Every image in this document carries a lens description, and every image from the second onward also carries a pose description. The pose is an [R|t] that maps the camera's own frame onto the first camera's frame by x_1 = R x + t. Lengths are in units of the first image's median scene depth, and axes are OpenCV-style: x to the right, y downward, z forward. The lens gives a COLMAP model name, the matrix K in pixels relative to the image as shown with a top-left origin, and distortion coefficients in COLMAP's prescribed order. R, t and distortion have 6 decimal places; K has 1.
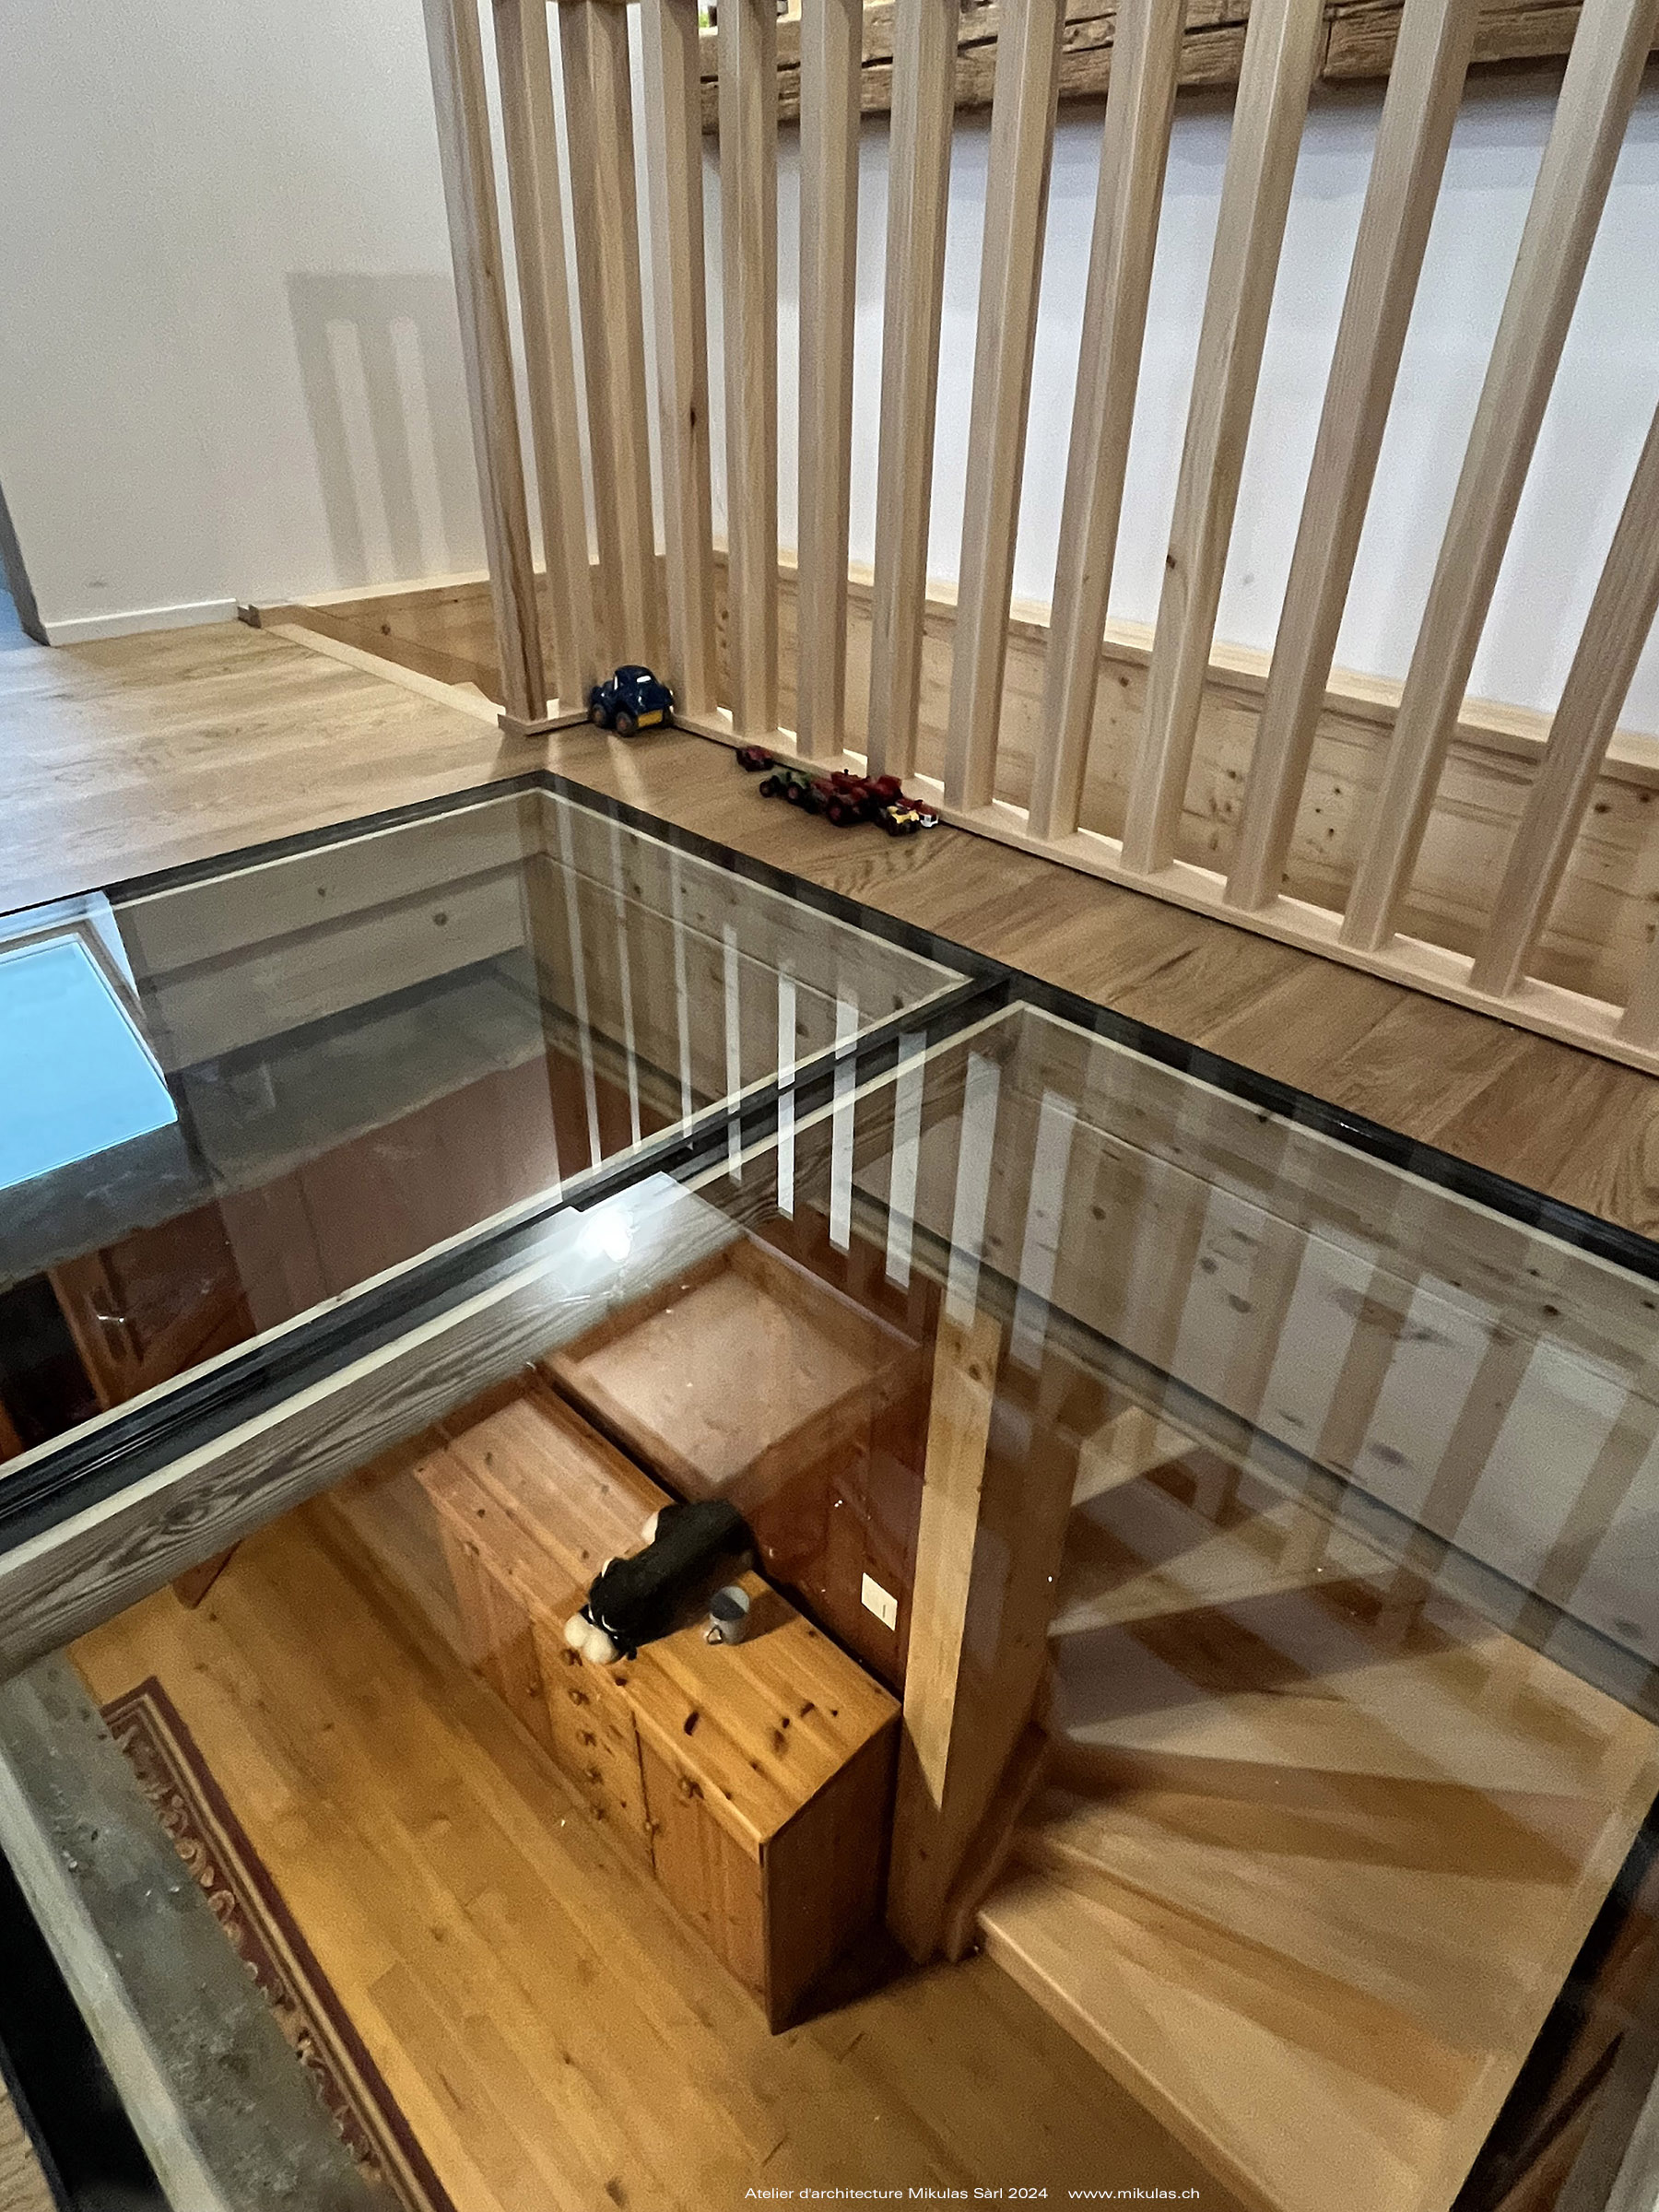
lens RADIAL K [[1287.4, 0, 826.8], [0, 1287.4, 1100.0], [0, 0, 1]] dist [0.000433, -0.001409]
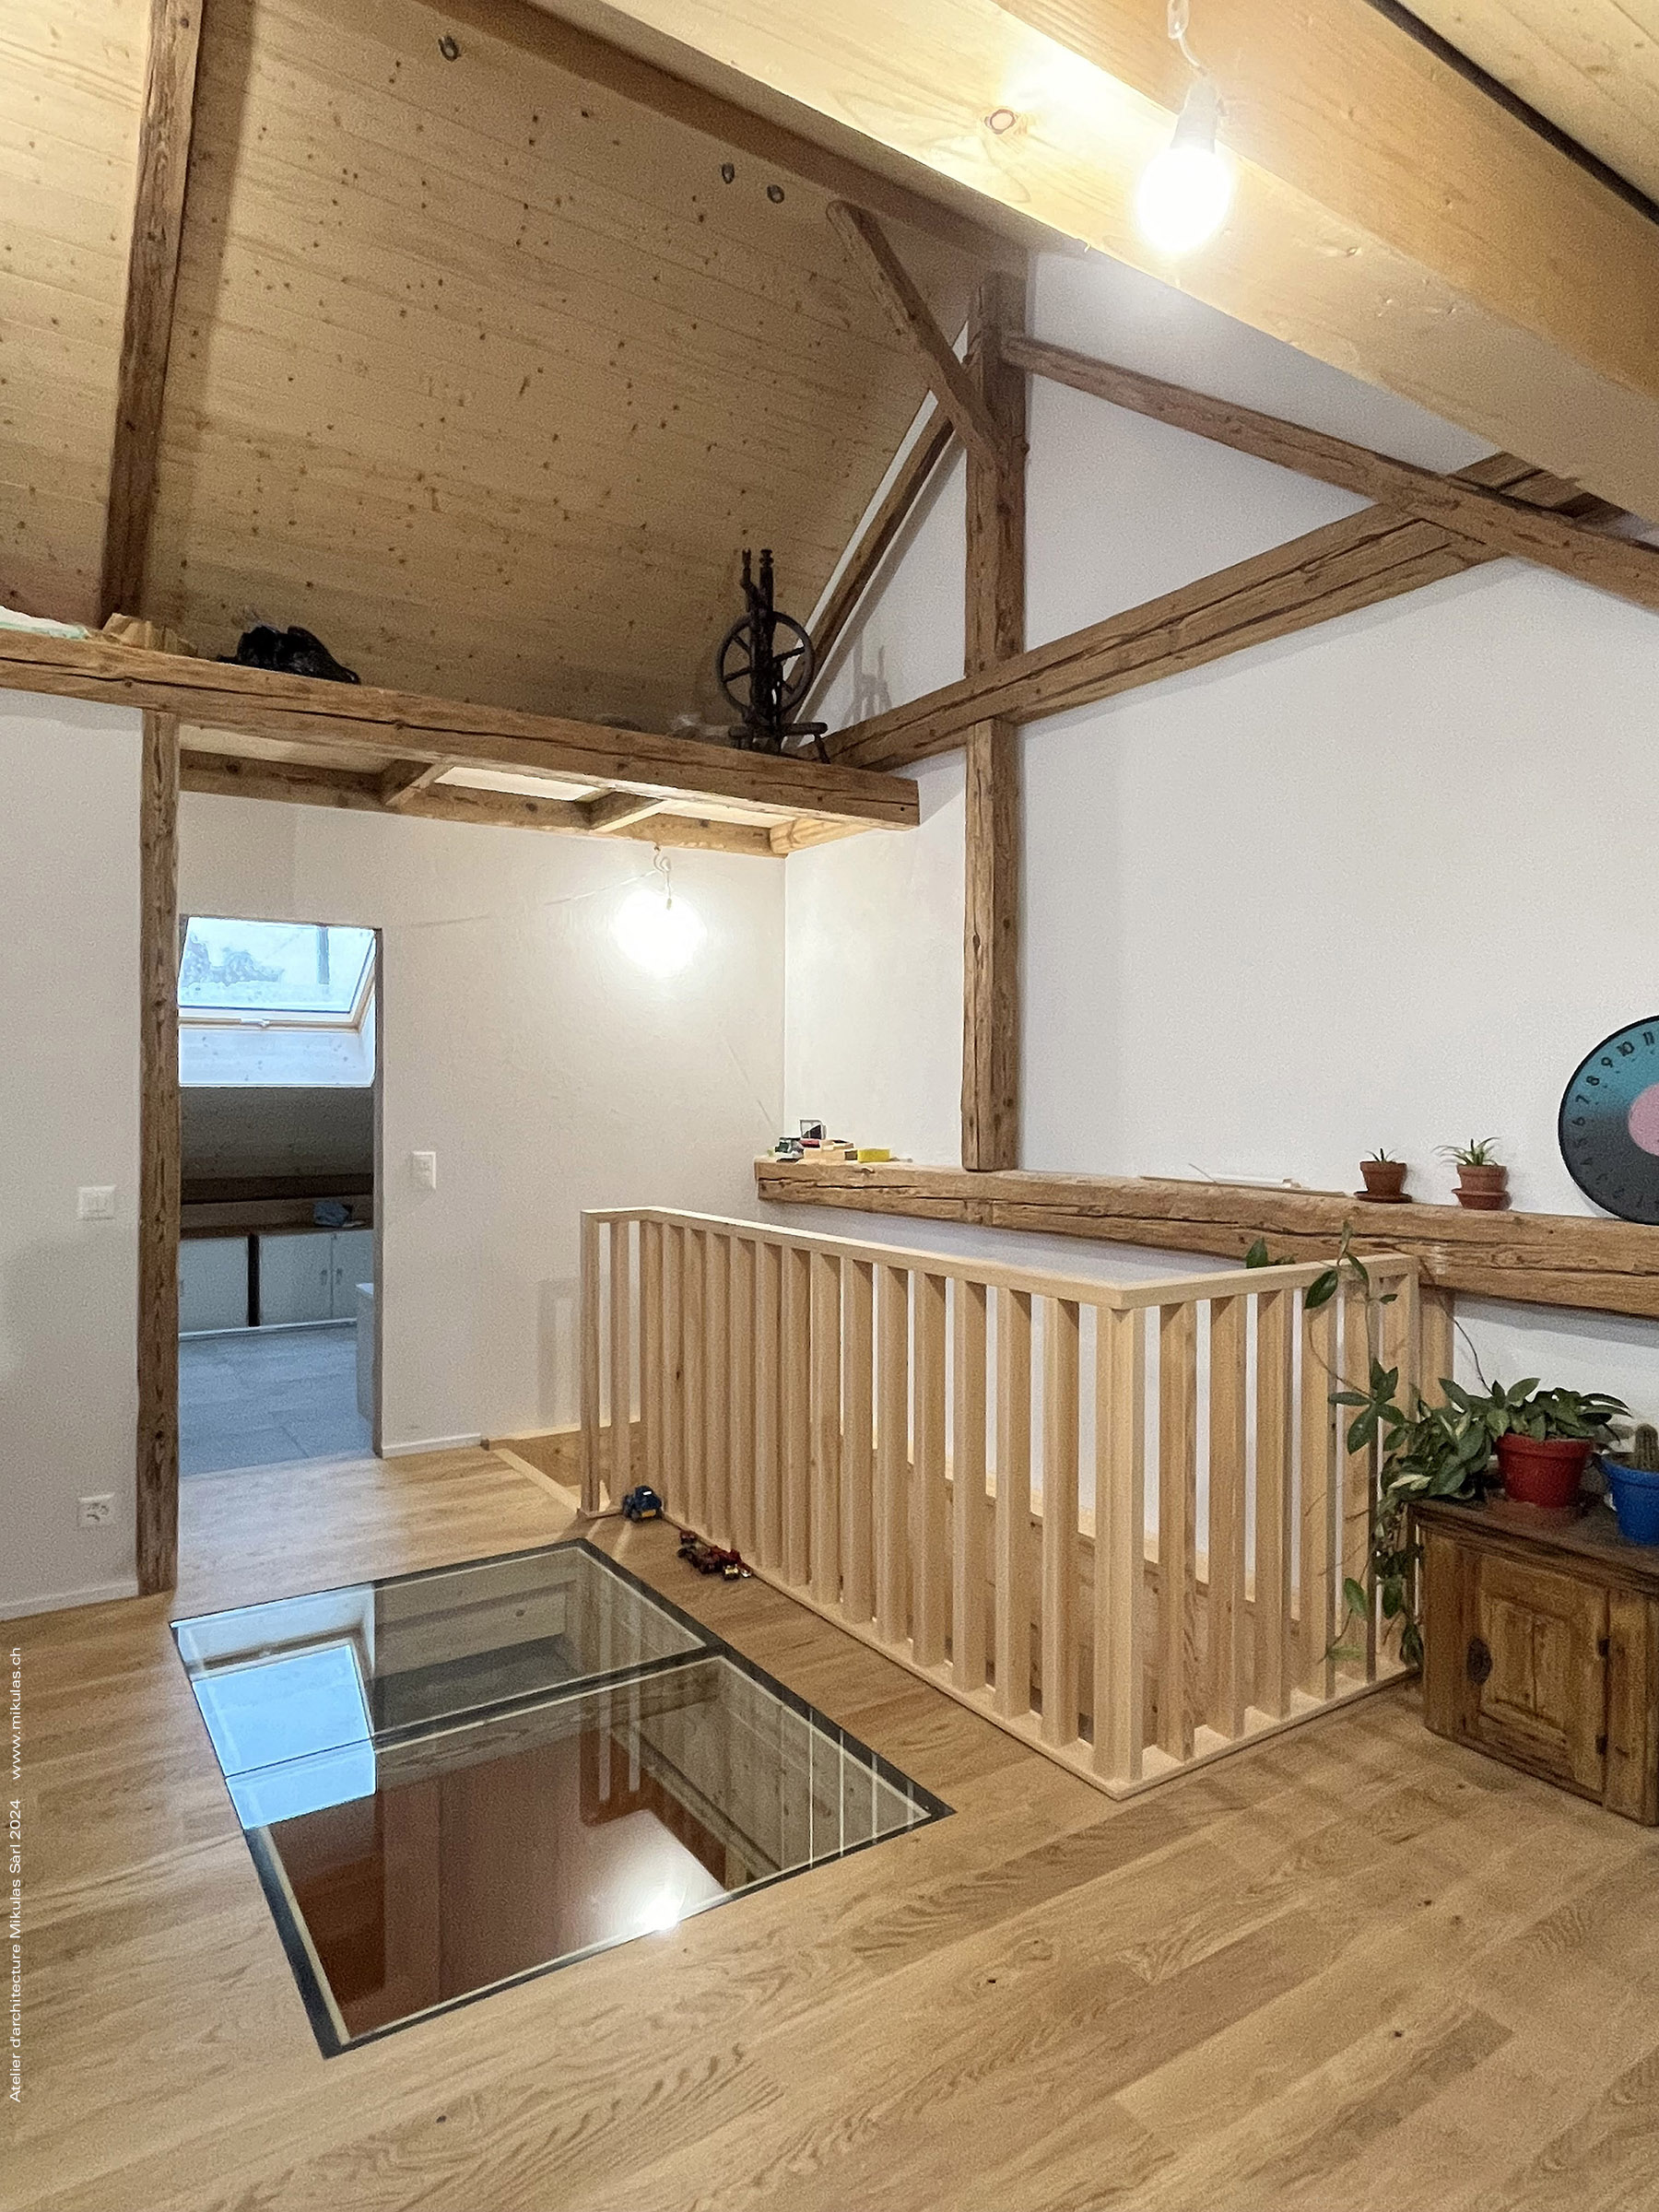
lens RADIAL K [[1287.4, 0, 814.7], [0, 1287.4, 1101.5], [0, 0, 1]] dist [0.000433, -0.001409]
pose [[0.977215, -0.020621, -0.211248, 0.531588], [-0.097714, 0.839821, -0.533996, 0.196081], [0.188422, 0.542471, 0.818671, -0.885405]]
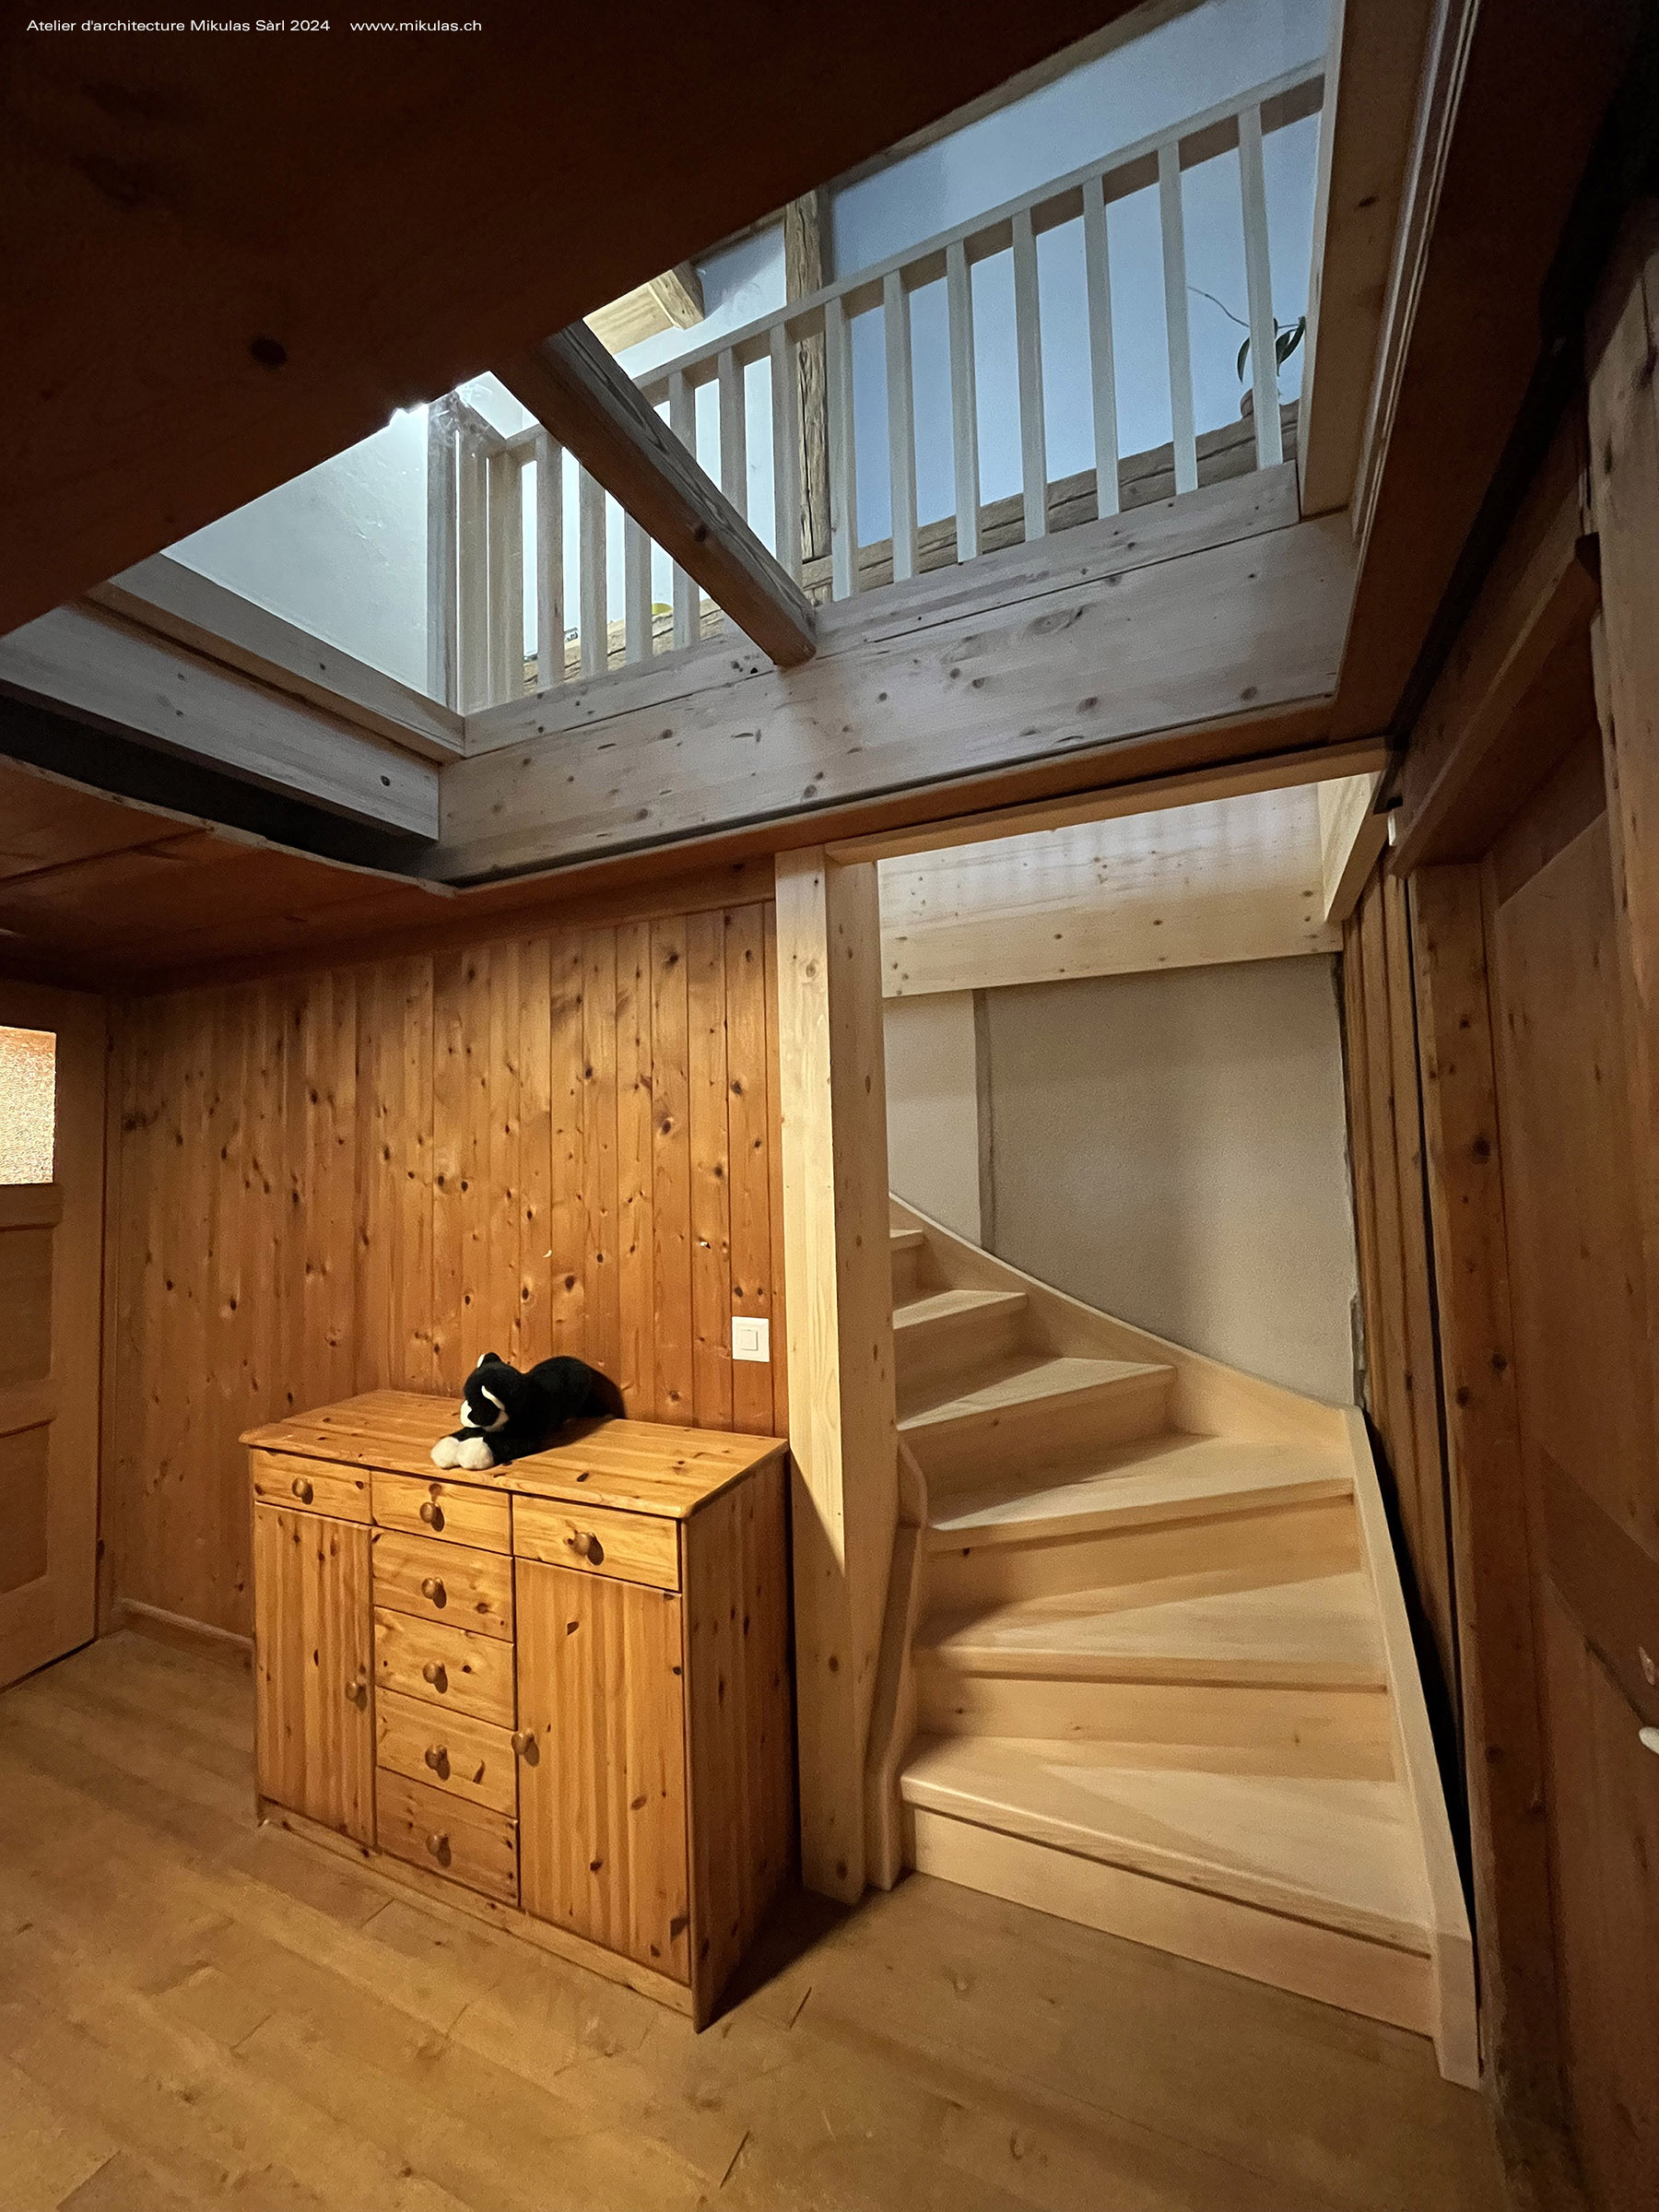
lens RADIAL K [[892.6, 0, 830.6], [0, 892.6, 1108.0], [0, 0, 1]] dist [-0.000723, -0.000757]
pose [[0.941083, -0.031727, 0.336685, -0.168374], [0.223229, 0.806147, -0.547993, 0.766870], [-0.254031, 0.590865, 0.765733, 0.324388]]
